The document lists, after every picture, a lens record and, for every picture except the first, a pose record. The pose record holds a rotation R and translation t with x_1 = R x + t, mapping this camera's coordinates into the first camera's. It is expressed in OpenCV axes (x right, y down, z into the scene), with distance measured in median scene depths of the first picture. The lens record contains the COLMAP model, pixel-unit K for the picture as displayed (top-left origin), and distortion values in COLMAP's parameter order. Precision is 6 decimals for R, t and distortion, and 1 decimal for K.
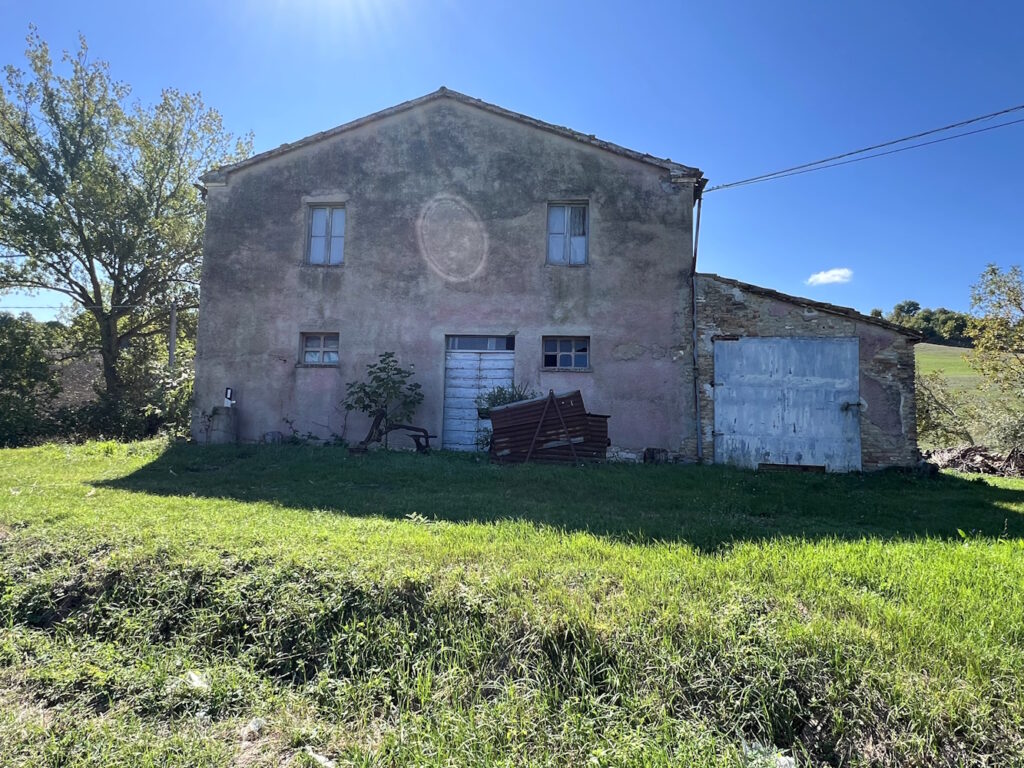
lens RADIAL K [[627.6, 0, 512.0], [0, 627.6, 384.0], [0, 0, 1]] dist [0.003718, 0.000363]
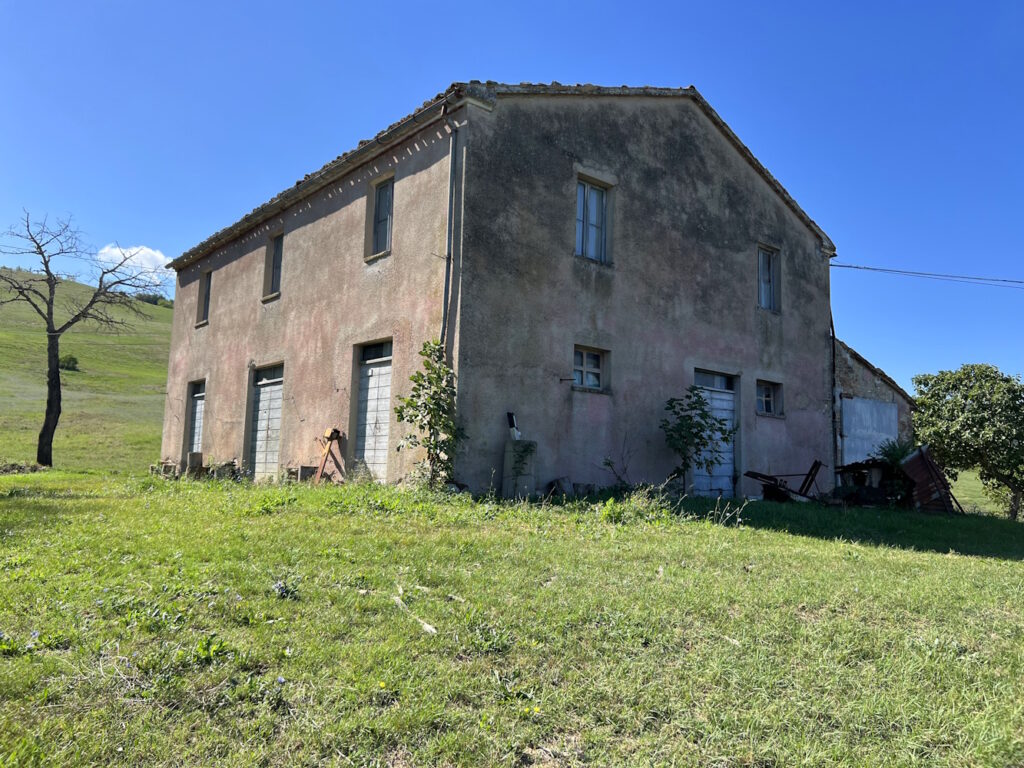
lens RADIAL K [[763.9, 0, 511.3], [0, 763.9, 386.6], [0, 0, 1]] dist [0.064175, -0.082456]
pose [[0.703590, 0.078323, 0.706277, -1.066575], [-0.081996, 0.996217, -0.028791, 0.001308], [-0.705860, -0.037655, 0.707350, 0.412994]]
